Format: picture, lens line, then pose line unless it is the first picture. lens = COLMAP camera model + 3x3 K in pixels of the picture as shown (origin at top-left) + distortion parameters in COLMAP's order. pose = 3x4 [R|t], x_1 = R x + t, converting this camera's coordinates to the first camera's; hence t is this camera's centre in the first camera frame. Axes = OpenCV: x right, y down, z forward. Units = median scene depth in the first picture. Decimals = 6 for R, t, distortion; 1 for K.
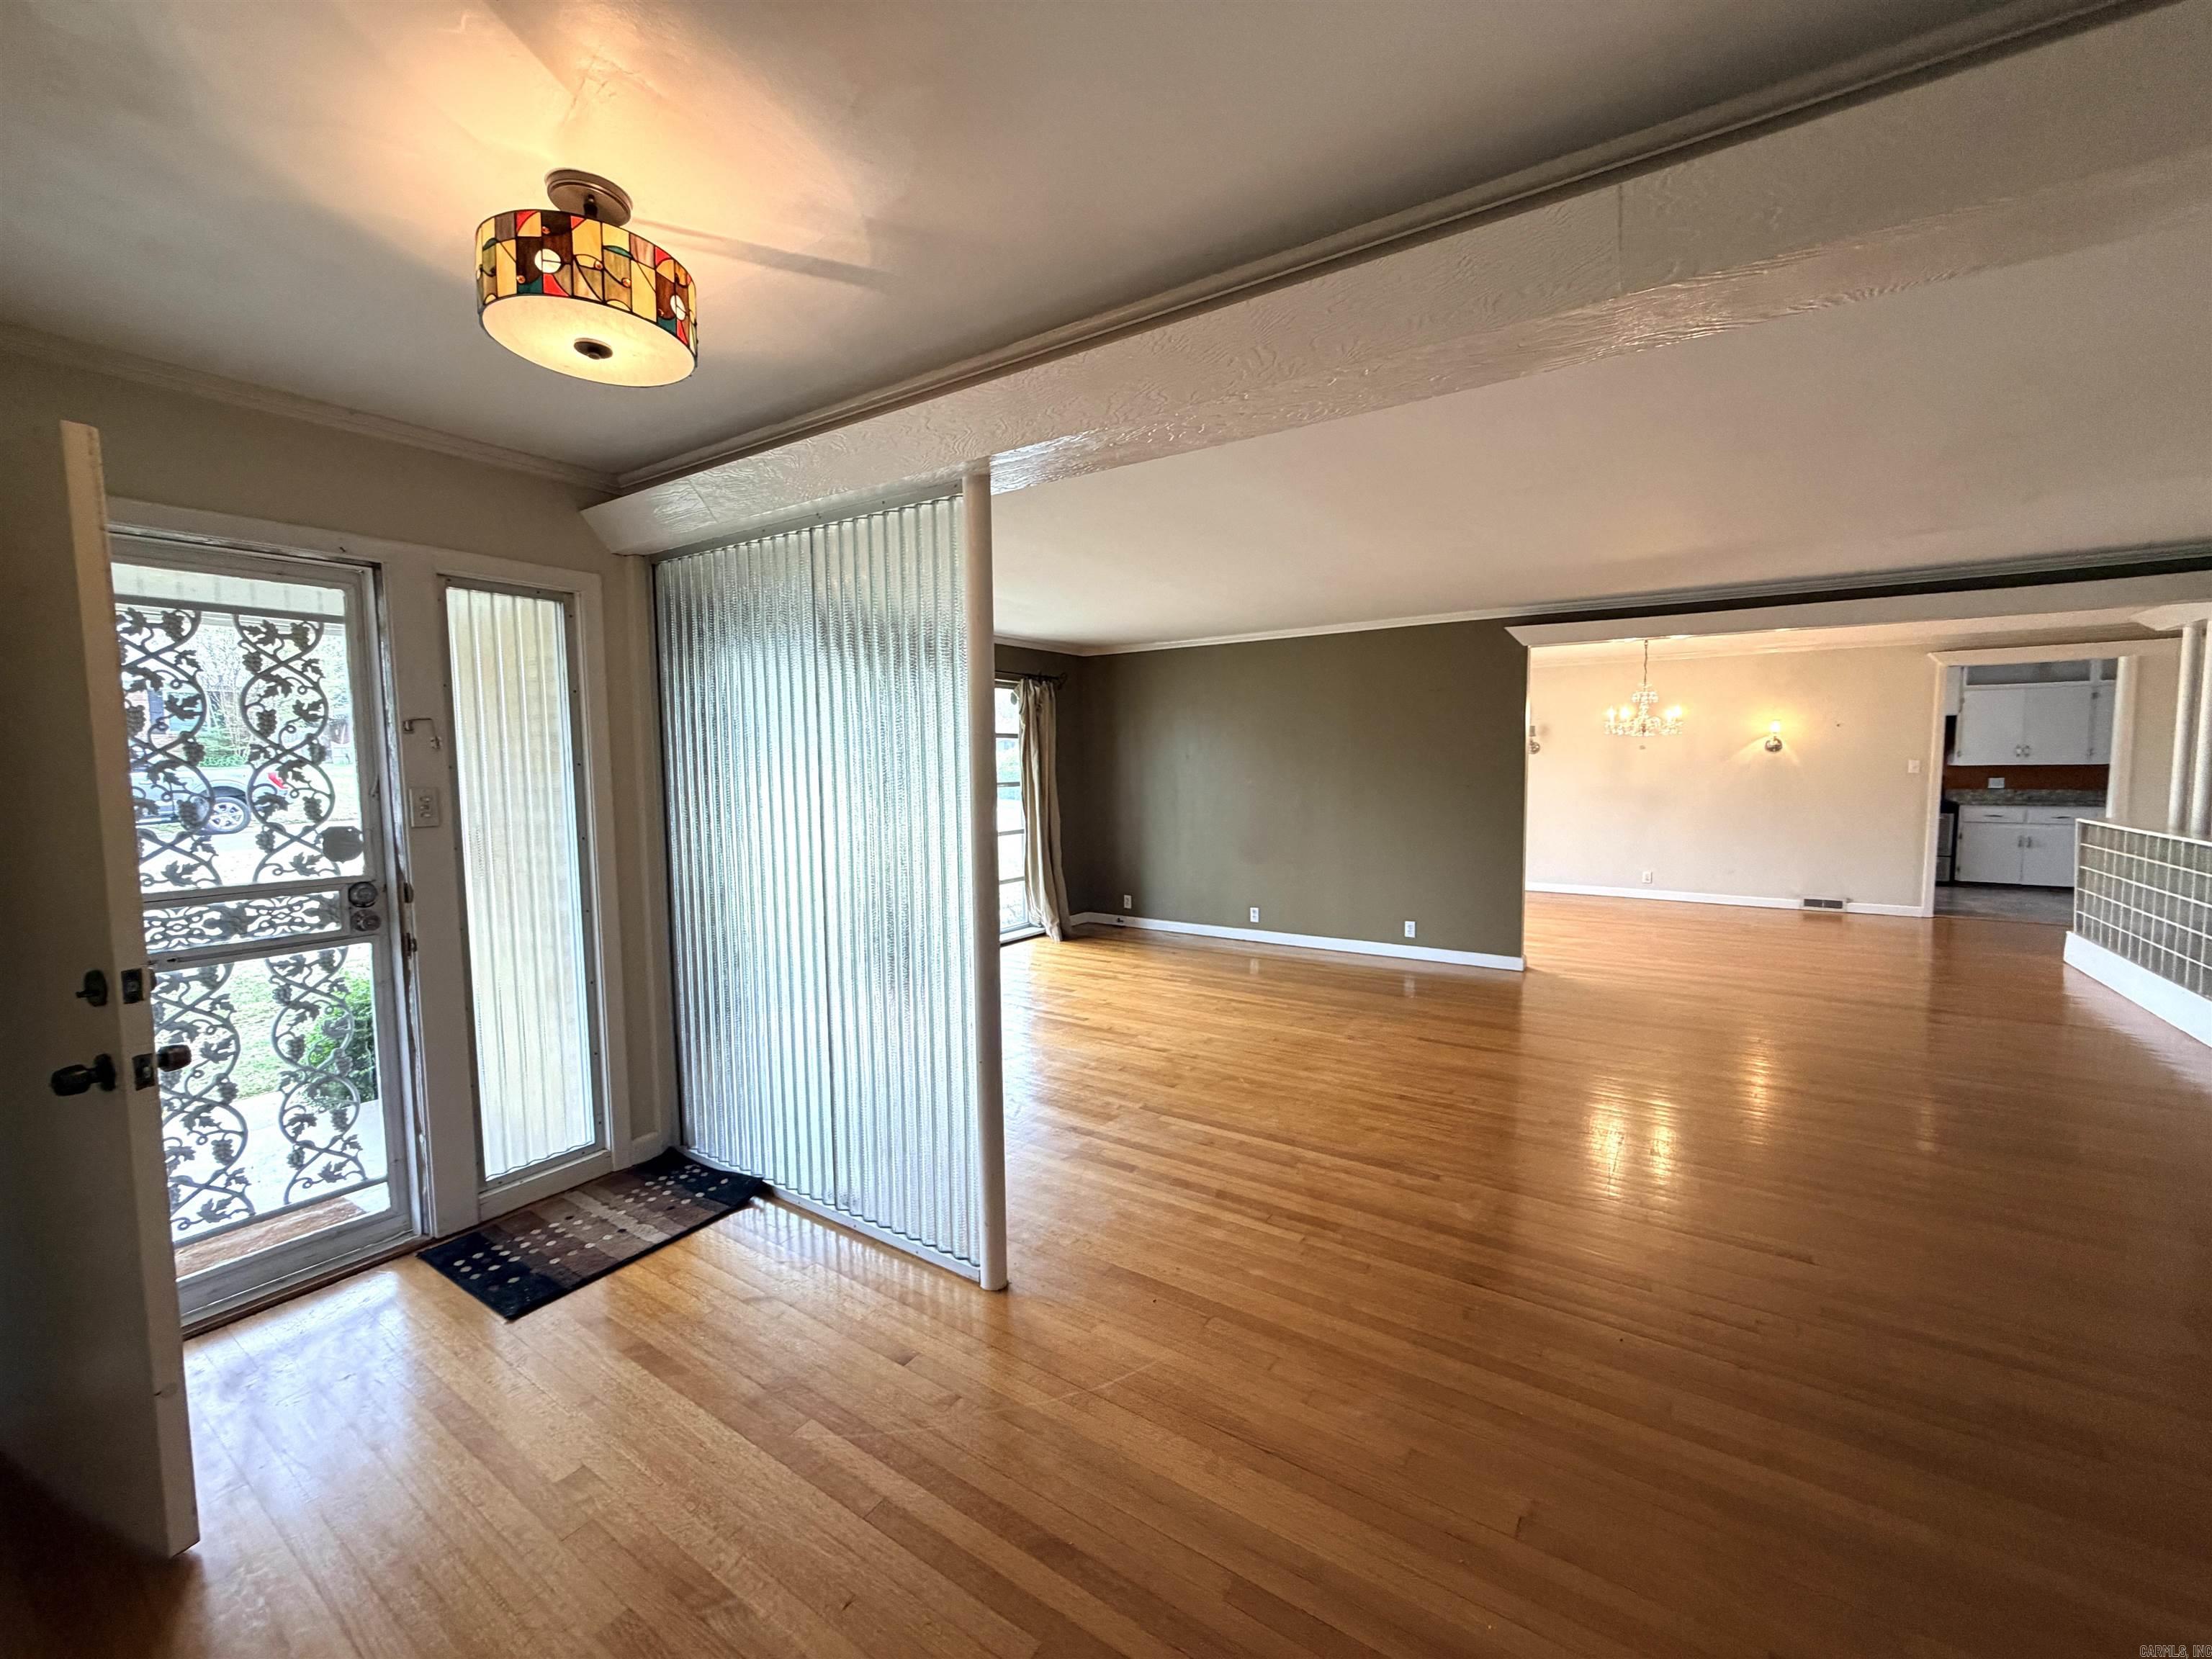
lens RADIAL K [[886.2, 0, 1103.2], [0, 886.2, 830.7], [0, 0, 1]] dist [0.001703, -0.000995]
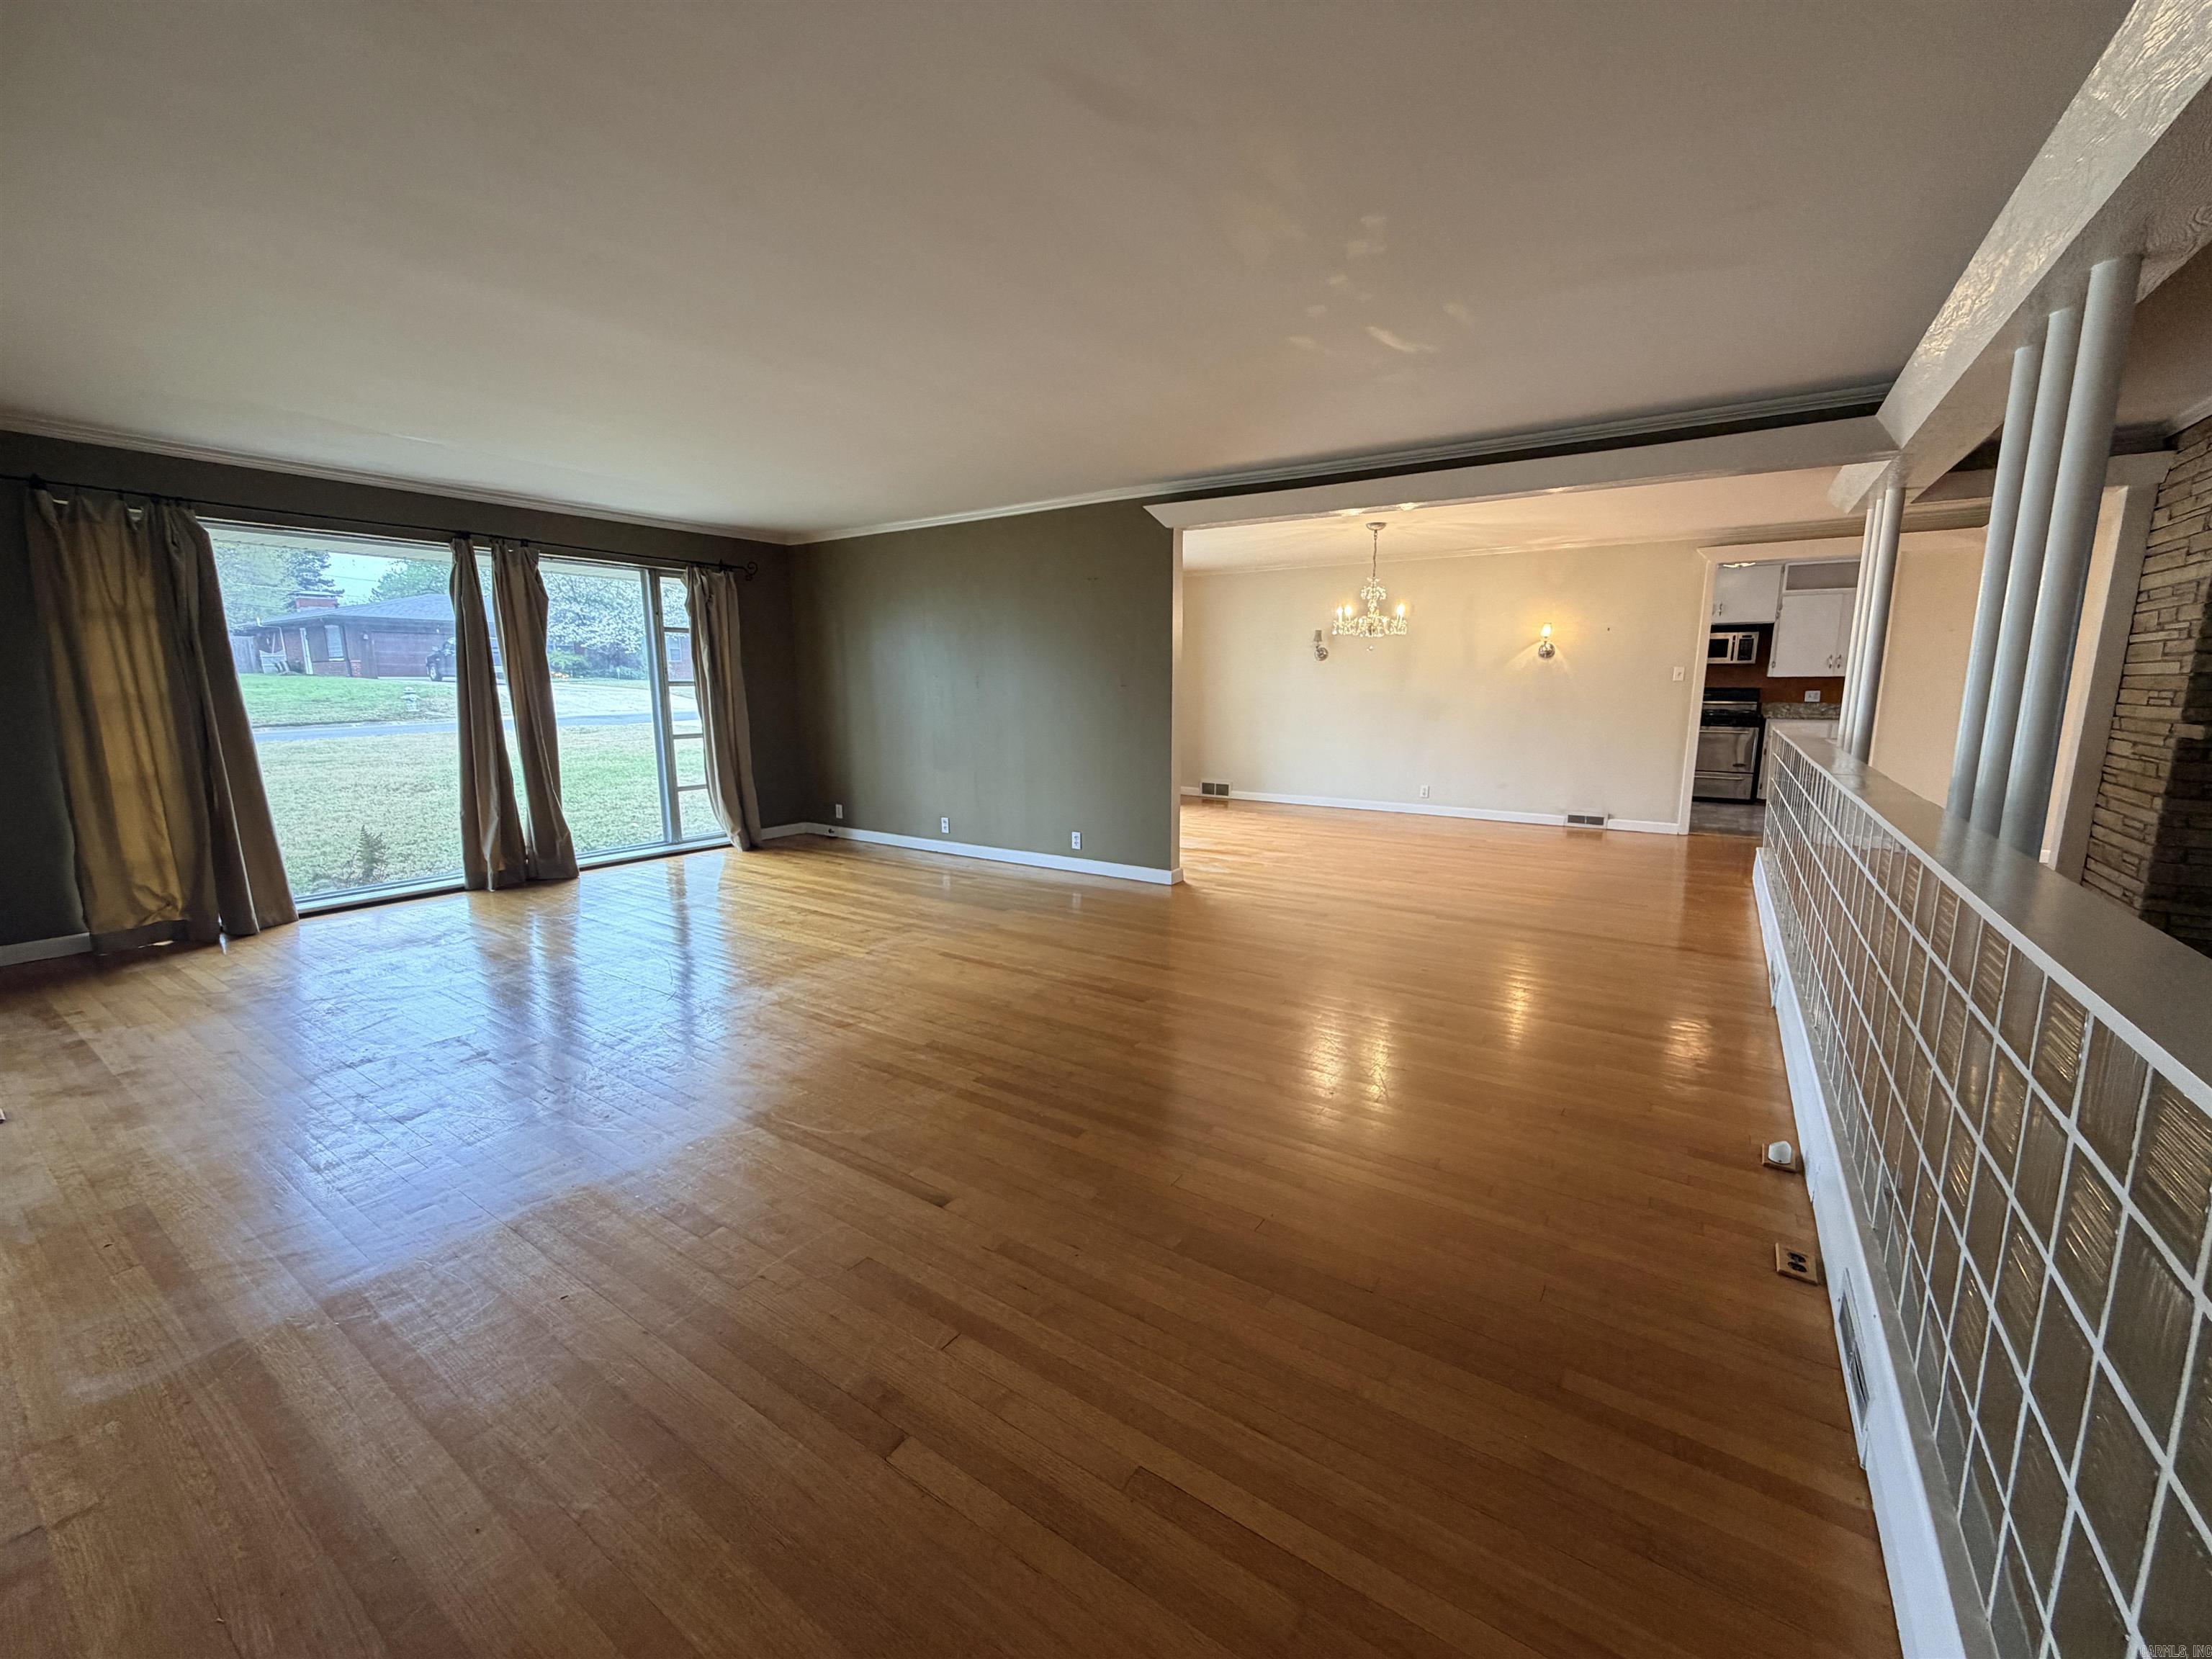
lens RADIAL K [[886.2, 0, 1104.4], [0, 886.2, 828.0], [0, 0, 1]] dist [0.001703, -0.000995]
pose [[0.999967, 0.007826, 0.002012, 0.325927], [-0.007969, 0.996334, 0.085181, 0.015762], [-0.001338, -0.085194, 0.996363, 0.059307]]
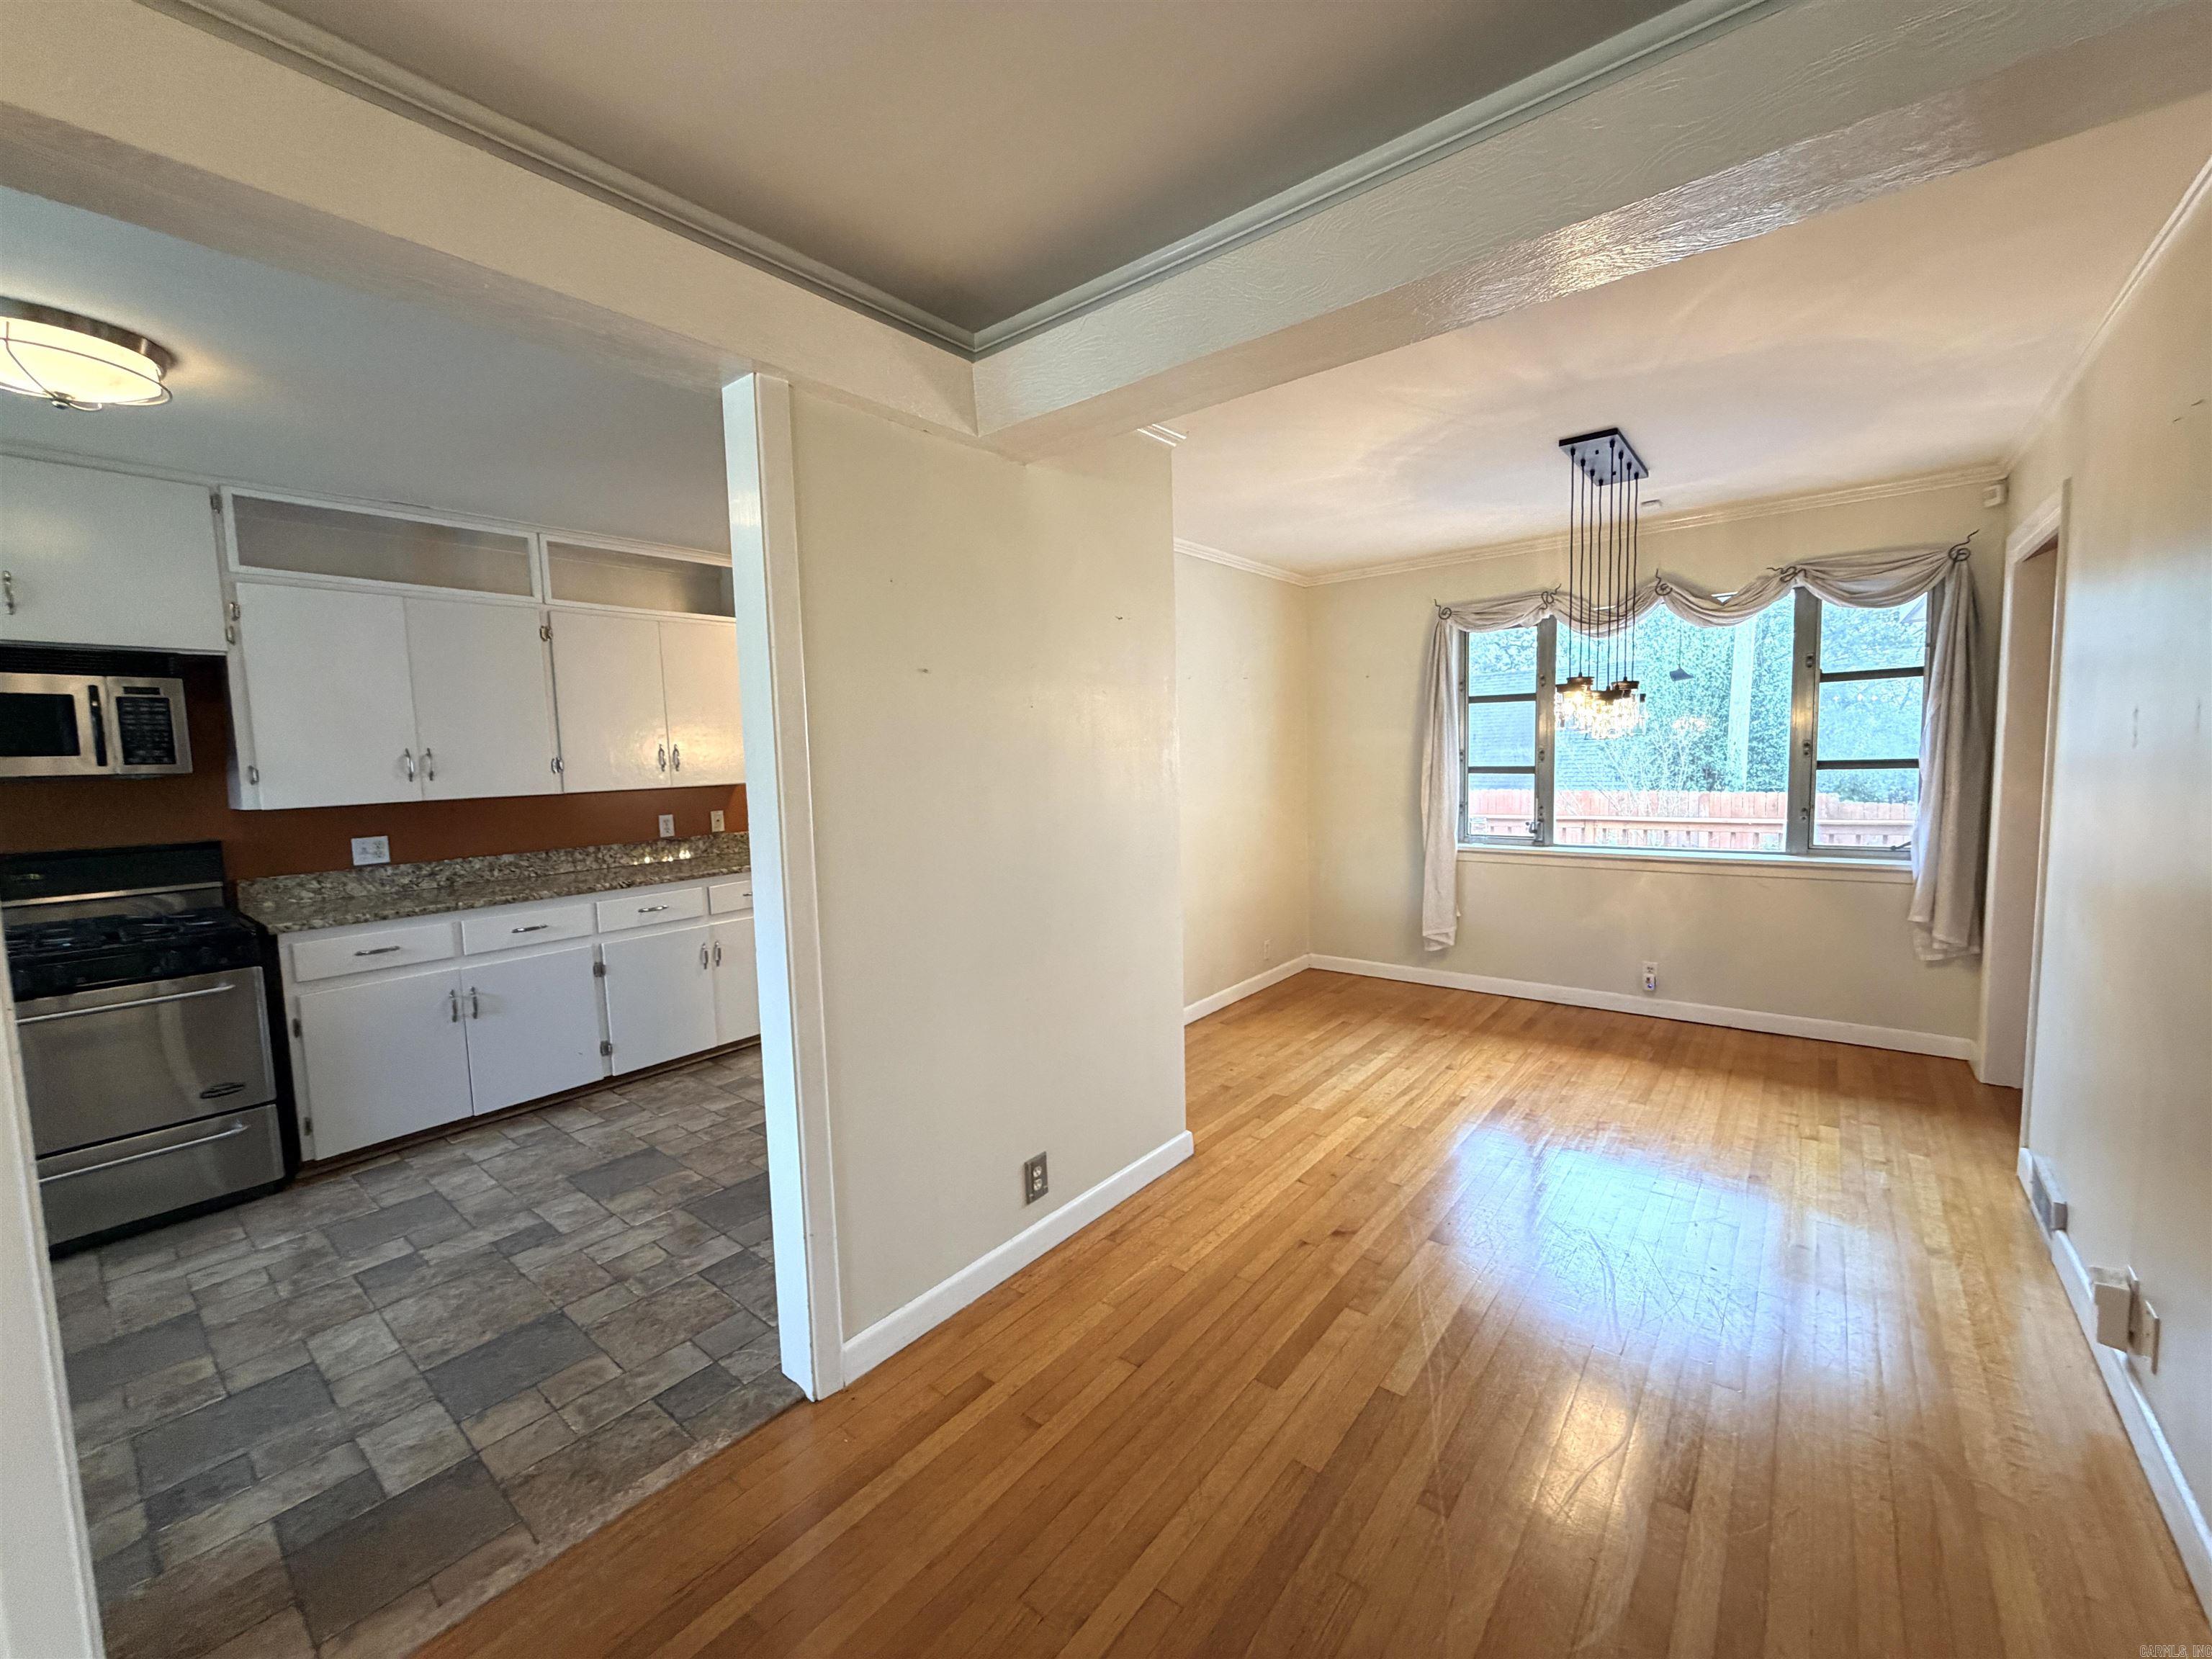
lens RADIAL K [[886.2, 0, 1097.3], [0, 886.2, 831.6], [0, 0, 1]] dist [0.001703, -0.000995]
pose [[0.095193, -0.079027, 0.992317, 0.861675], [0.108060, 0.991774, 0.068617, -0.070443], [-0.989576, 0.100698, 0.102949, 0.850860]]
